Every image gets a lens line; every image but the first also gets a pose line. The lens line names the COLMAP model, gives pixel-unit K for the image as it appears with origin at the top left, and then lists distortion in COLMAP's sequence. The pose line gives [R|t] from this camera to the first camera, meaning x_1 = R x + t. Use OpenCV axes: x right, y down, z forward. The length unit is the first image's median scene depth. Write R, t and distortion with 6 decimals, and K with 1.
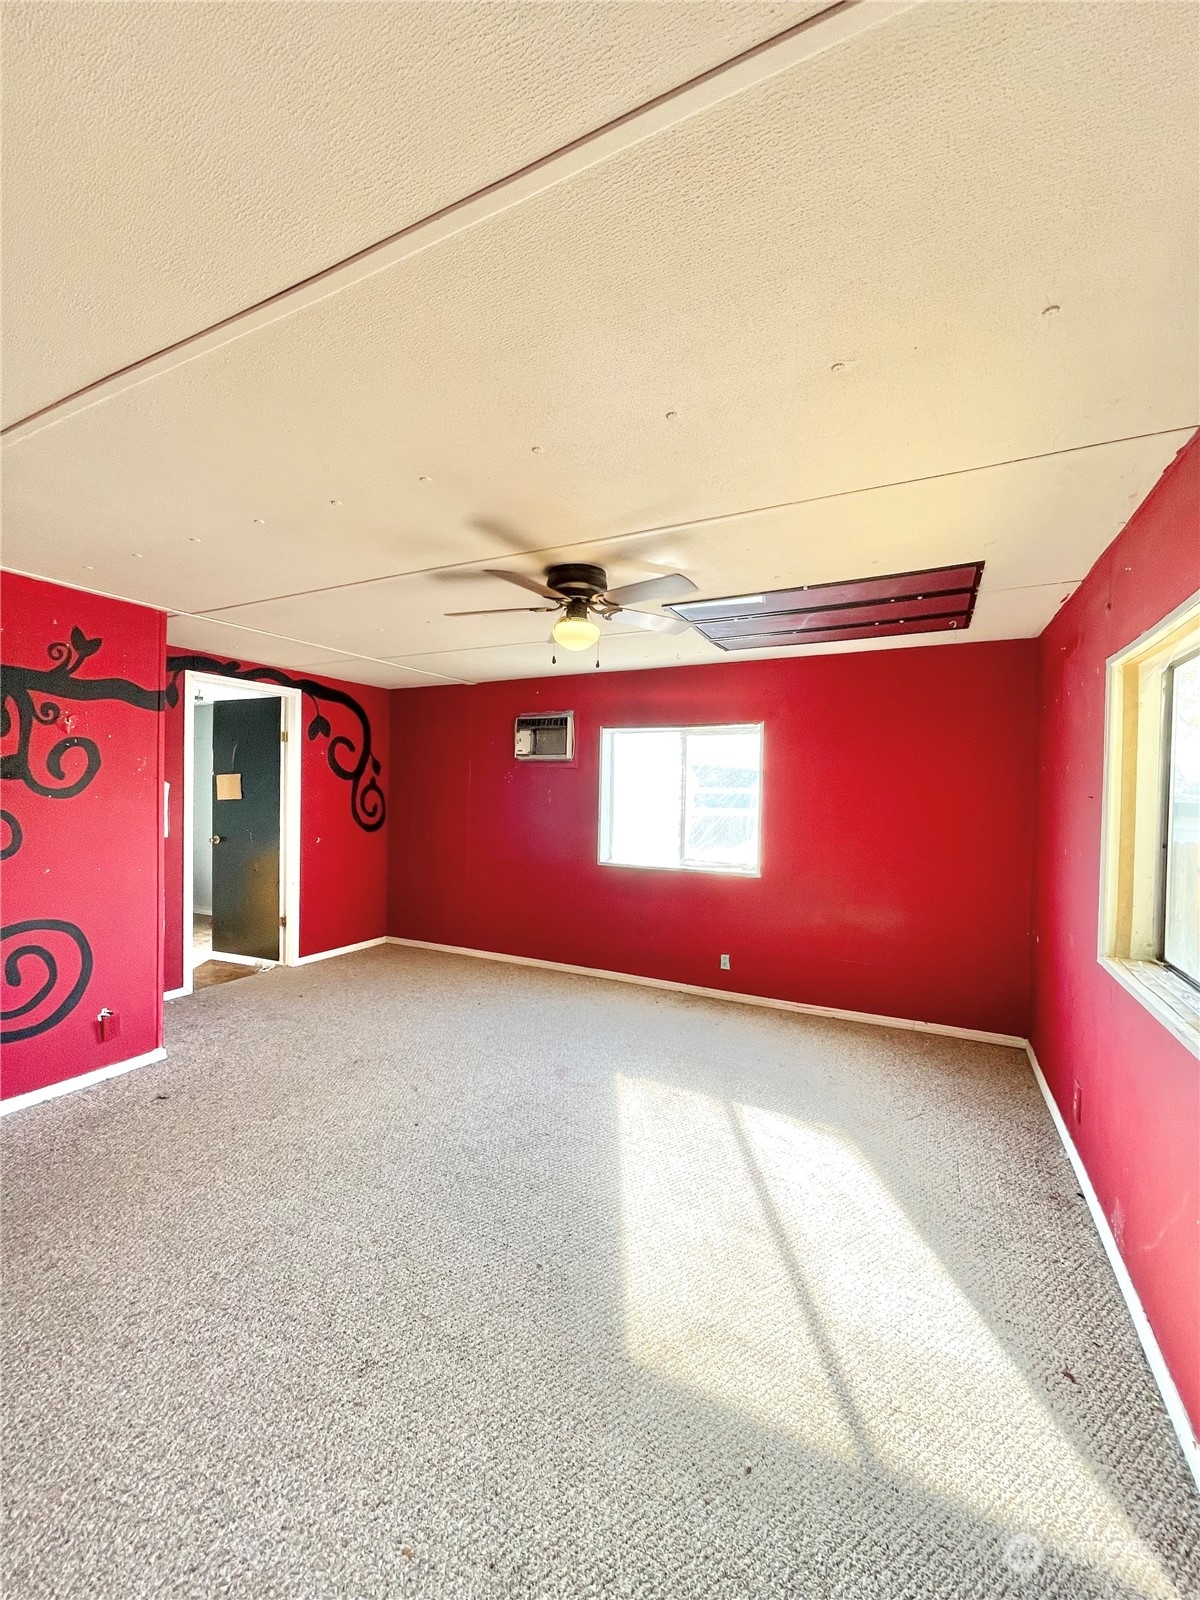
lens RADIAL K [[646.4, 0, 590.4], [0, 646.4, 799.0], [0, 0, 1]] dist [0.003139, -0.000556]
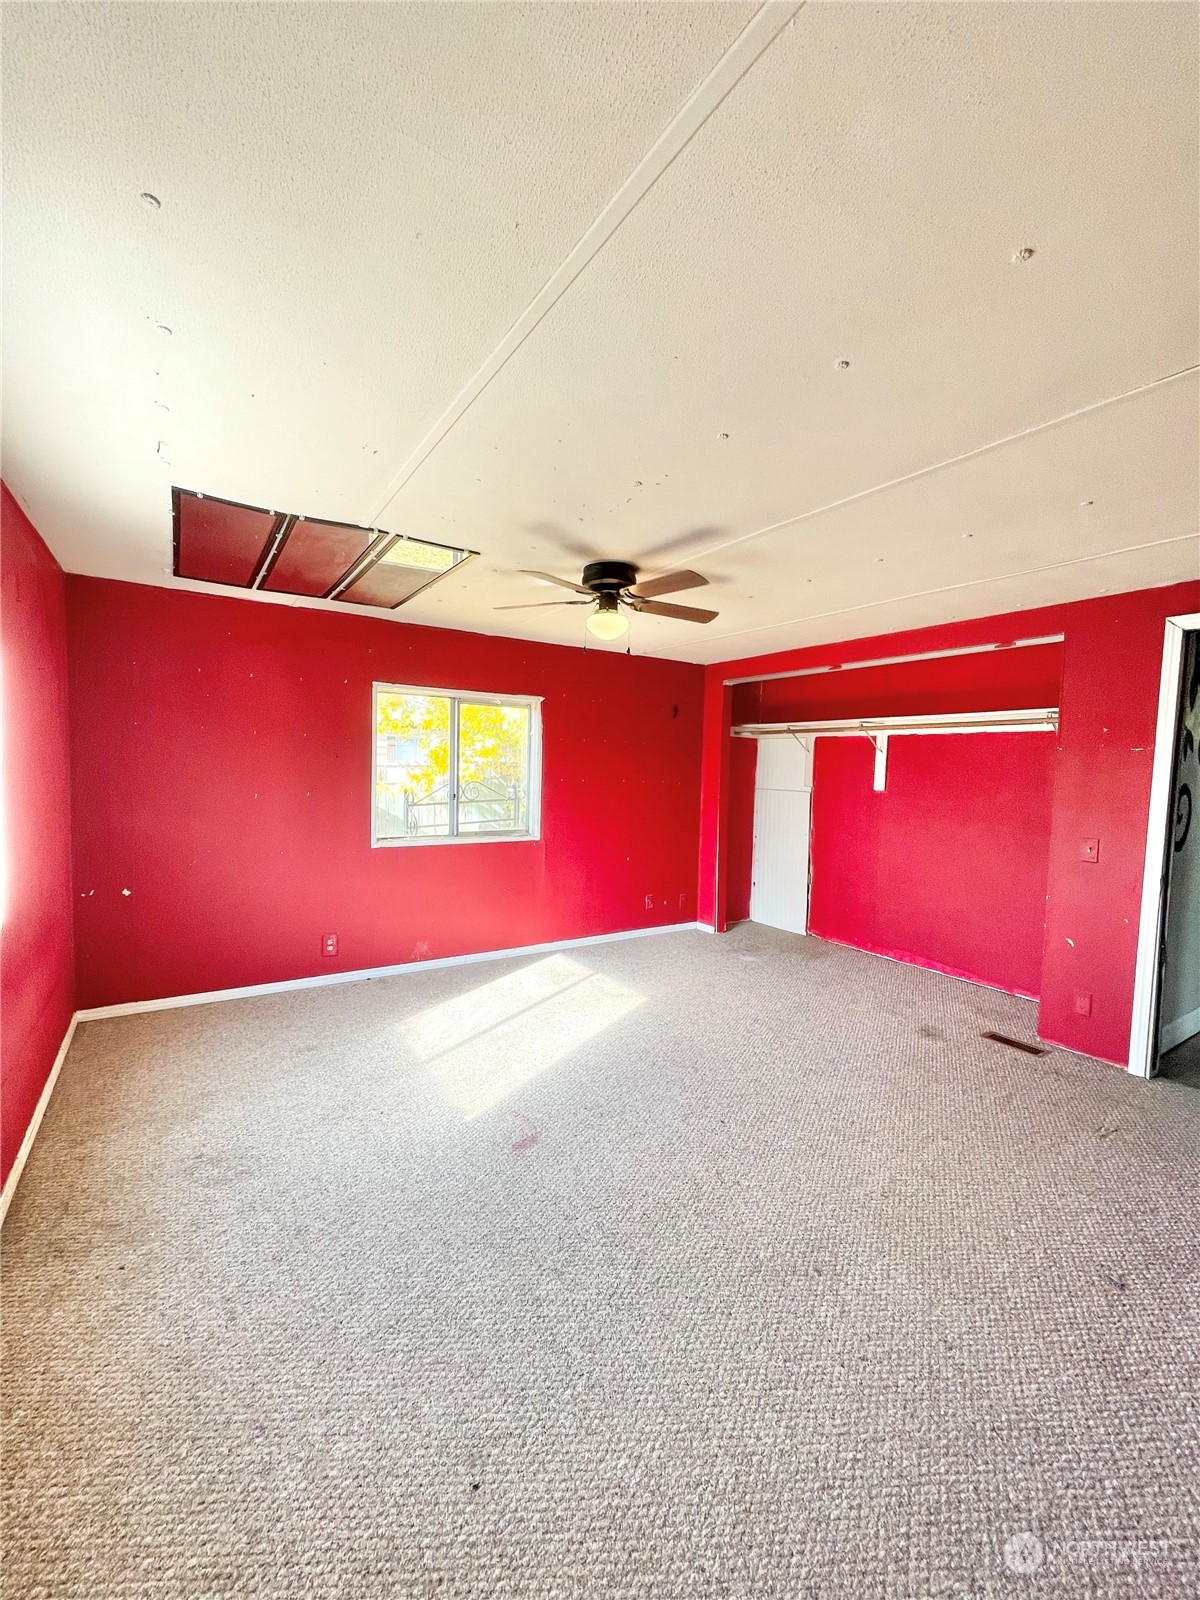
lens RADIAL K [[646.4, 0, 590.4], [0, 646.4, 799.0], [0, 0, 1]] dist [0.003139, -0.000556]
pose [[-0.867351, -0.065817, 0.493326, -0.502433], [-0.033758, 0.996715, 0.073624, -0.032229], [-0.496550, 0.047204, -0.866723, 1.770879]]
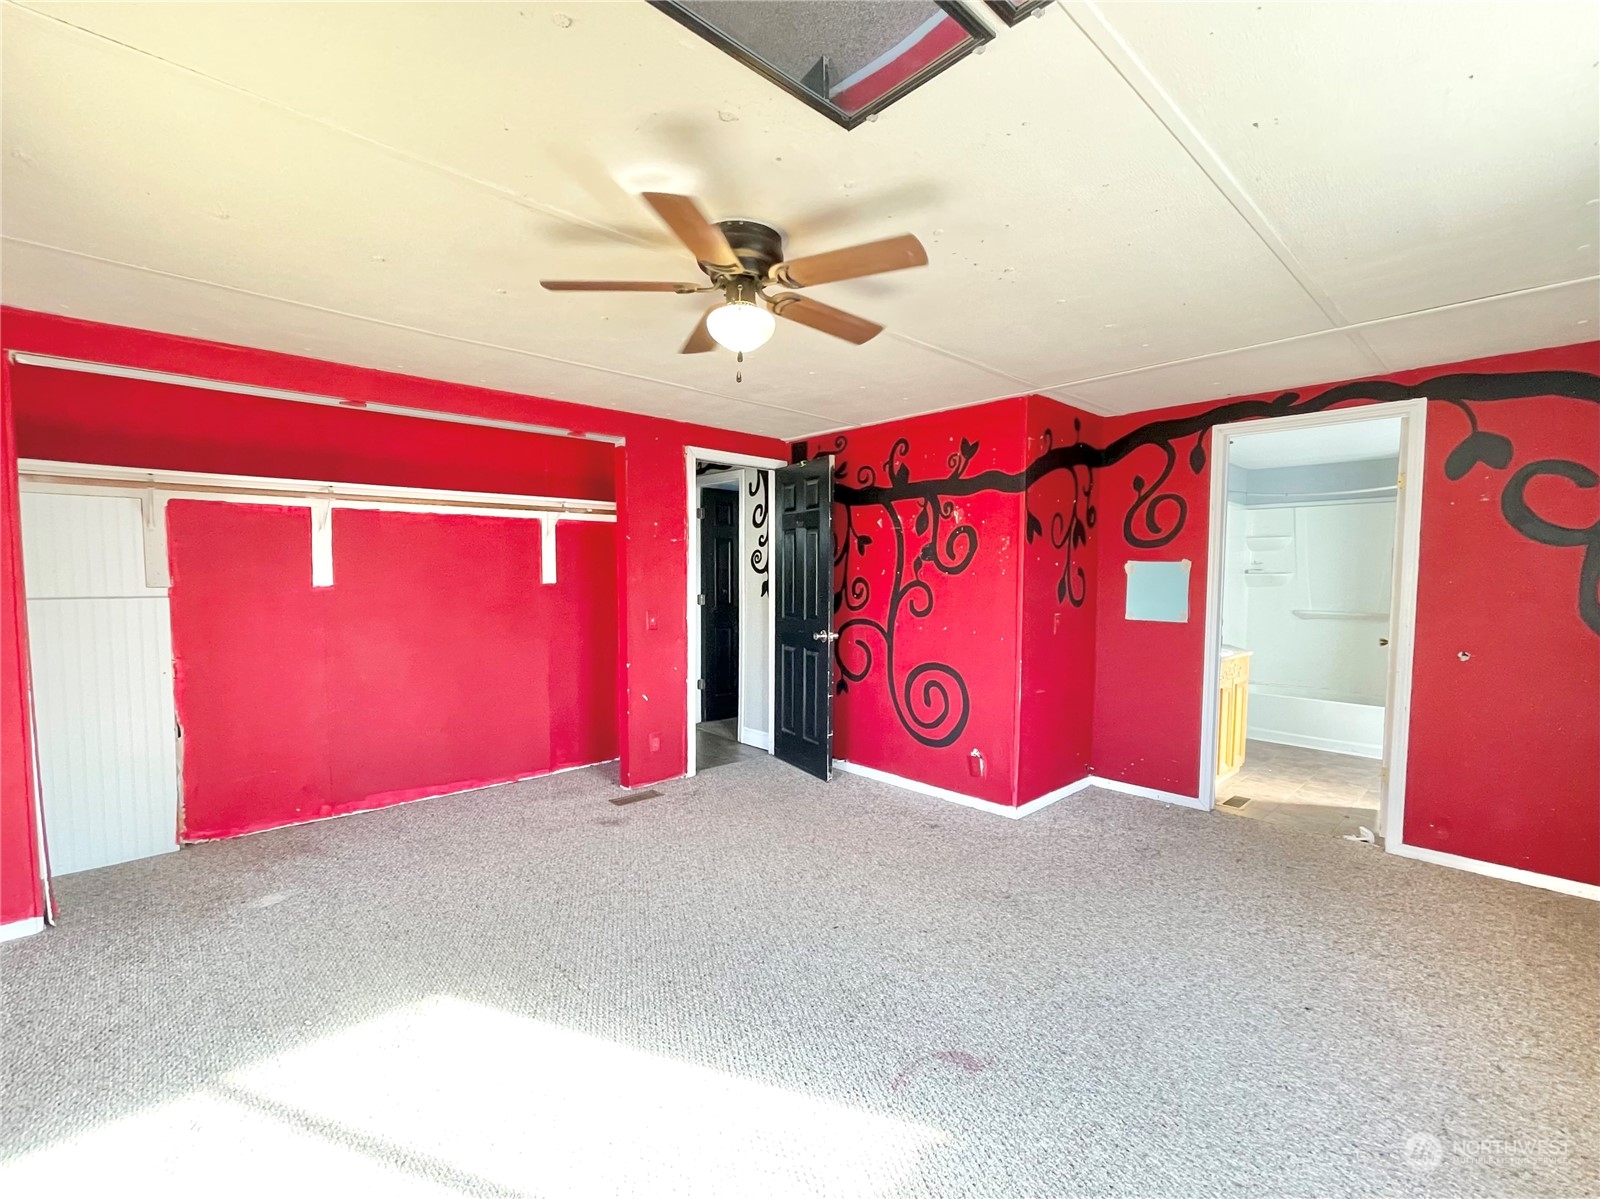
lens RADIAL K [[708.6, 0, 803.5], [0, 708.6, 610.5], [0, 0, 1]] dist [0.002327, -0.000149]
pose [[-0.327205, 0.034423, -0.944326, 0.623416], [-0.020565, 0.998840, 0.043535, 0.015441], [0.944730, 0.033665, -0.326118, 1.179285]]
